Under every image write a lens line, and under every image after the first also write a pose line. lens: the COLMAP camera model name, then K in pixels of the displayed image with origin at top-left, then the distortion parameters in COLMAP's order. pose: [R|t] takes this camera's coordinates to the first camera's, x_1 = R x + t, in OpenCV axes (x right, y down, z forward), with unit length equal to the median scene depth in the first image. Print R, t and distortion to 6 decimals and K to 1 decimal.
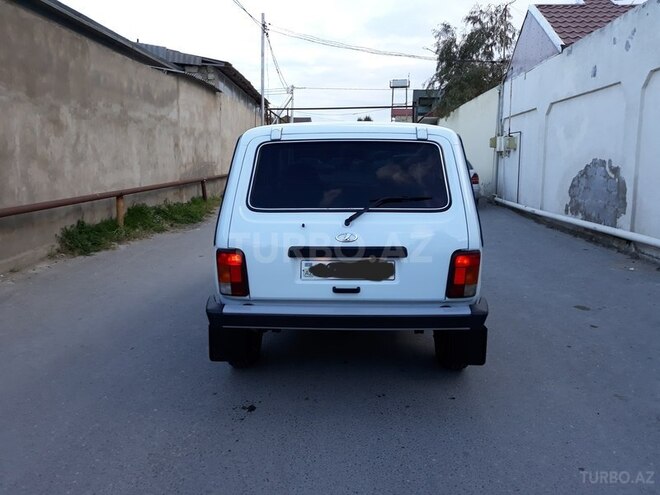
lens RADIAL K [[562.1, 0, 330.0], [0, 562.1, 247.5], [0, 0, 1]] dist [0.005780, 0.005782]
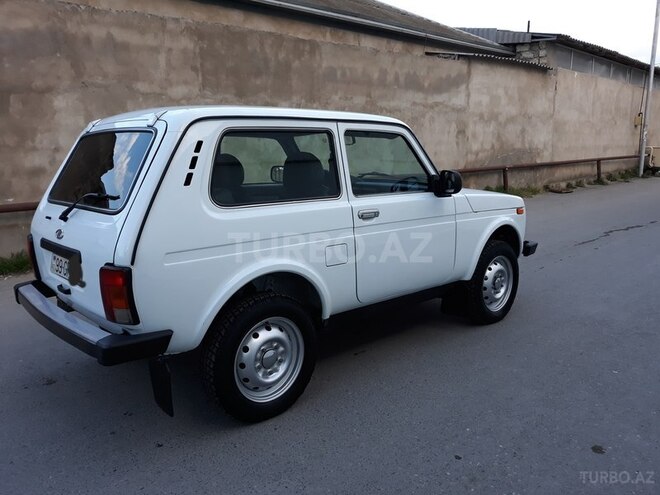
lens RADIAL K [[562.1, 0, 330.0], [0, 562.1, 247.5], [0, 0, 1]] dist [0.005780, 0.005782]
pose [[0.721384, 0.108073, -0.684050, 0.258502], [-0.091613, 0.993960, 0.060423, -0.023265], [0.686449, 0.019079, 0.726928, 0.154141]]
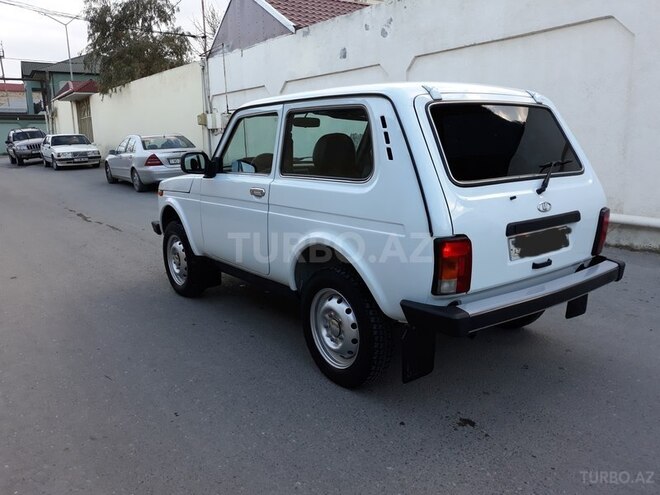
lens RADIAL K [[556.8, 0, 330.0], [0, 556.8, 247.5], [0, 0, 1]] dist [-0.010736, -0.003940]
pose [[0.756028, -0.140789, 0.639218, -0.206600], [0.119521, 0.989868, 0.076658, -0.015919], [-0.643534, 0.018444, 0.765195, 0.132116]]
